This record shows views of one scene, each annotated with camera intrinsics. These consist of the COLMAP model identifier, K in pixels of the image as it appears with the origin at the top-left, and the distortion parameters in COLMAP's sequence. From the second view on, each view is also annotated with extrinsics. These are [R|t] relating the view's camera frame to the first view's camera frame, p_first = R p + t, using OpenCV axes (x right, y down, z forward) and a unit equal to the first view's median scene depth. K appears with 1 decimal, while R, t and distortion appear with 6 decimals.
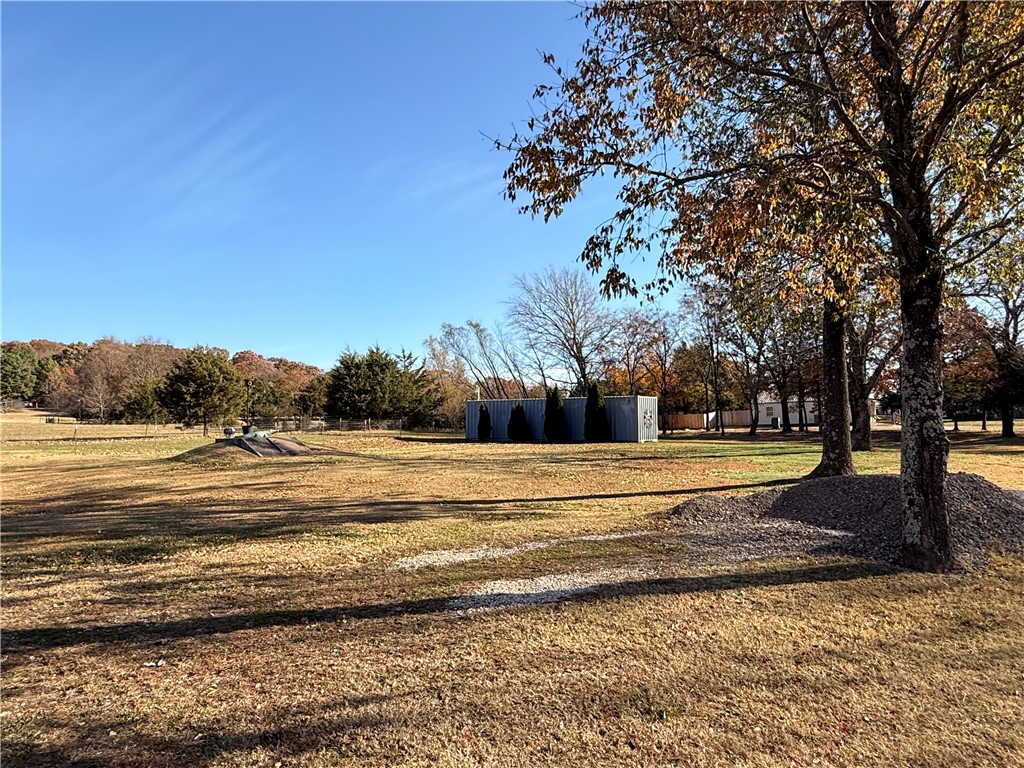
lens RADIAL K [[642.4, 0, 514.6], [0, 642.4, 384.3], [0, 0, 1]] dist [0.008518, 0.000692]
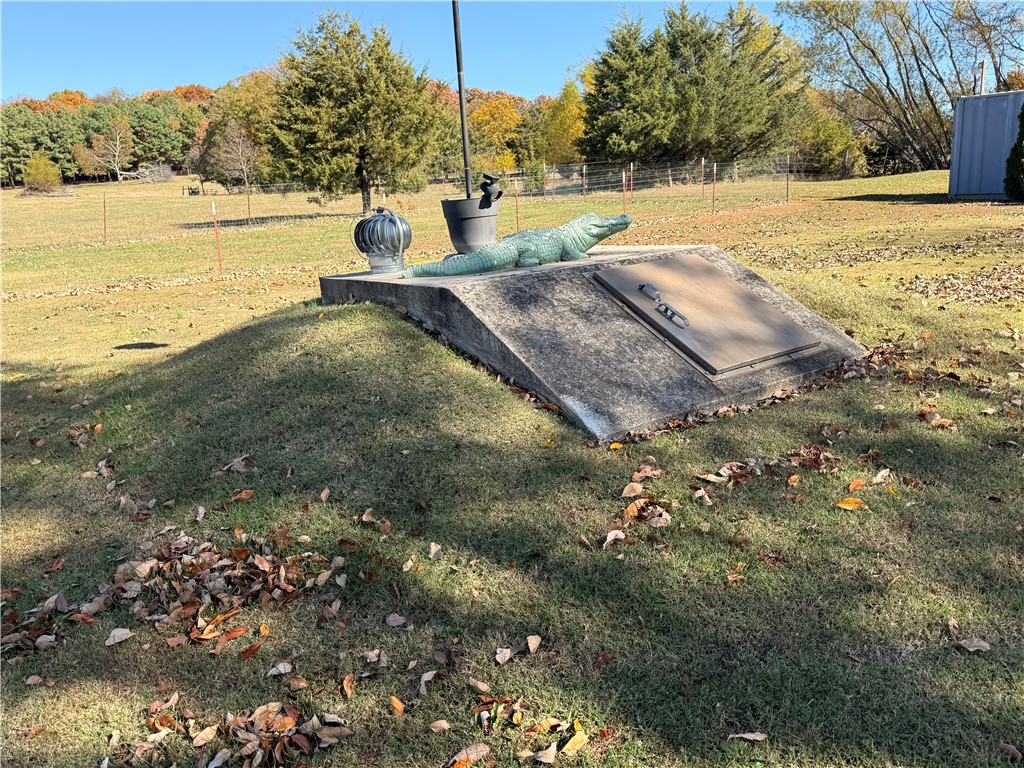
lens RADIAL K [[832.4, 0, 511.9], [0, 832.4, 387.7], [0, 0, 1]] dist [0.024745, 0.004860]
pose [[0.952218, 0.027133, -0.304213, -0.147254], [0.066864, 0.953364, 0.294324, 0.021531], [0.298011, -0.300601, 0.905996, 0.342267]]
